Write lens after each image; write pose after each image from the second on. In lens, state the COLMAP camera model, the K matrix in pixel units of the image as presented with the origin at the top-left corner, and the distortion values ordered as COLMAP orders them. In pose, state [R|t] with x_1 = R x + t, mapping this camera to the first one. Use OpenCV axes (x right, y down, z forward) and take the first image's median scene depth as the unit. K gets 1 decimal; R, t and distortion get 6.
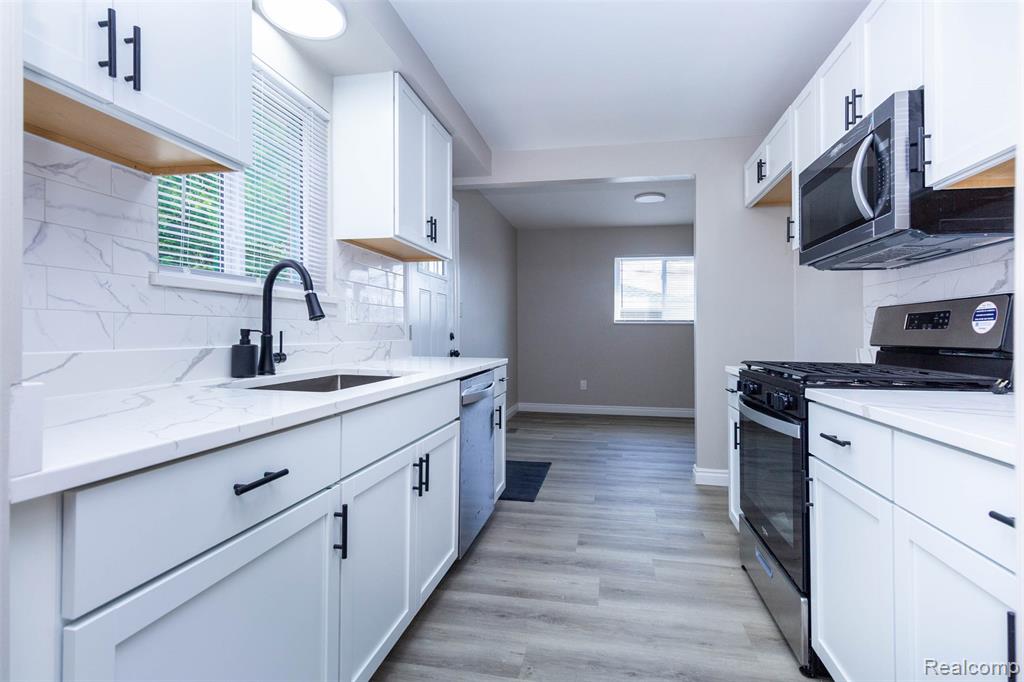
lens RADIAL K [[477.3, 0, 516.8], [0, 477.3, 333.5], [0, 0, 1]] dist [0.001032, 0.000379]
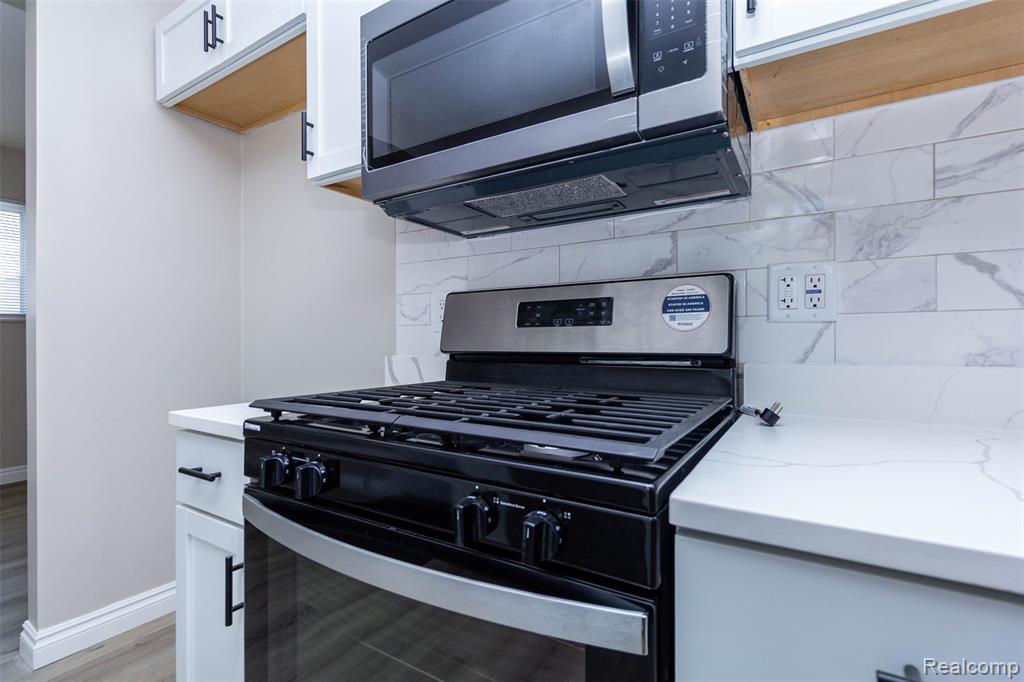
lens RADIAL K [[477.3, 0, 516.8], [0, 477.3, 333.5], [0, 0, 1]] dist [0.001032, 0.000379]
pose [[0.350396, 0.004159, 0.936592, 0.181713], [0.003613, 0.999977, -0.005793, 0.003883], [-0.936595, 0.005414, 0.350373, 0.681610]]
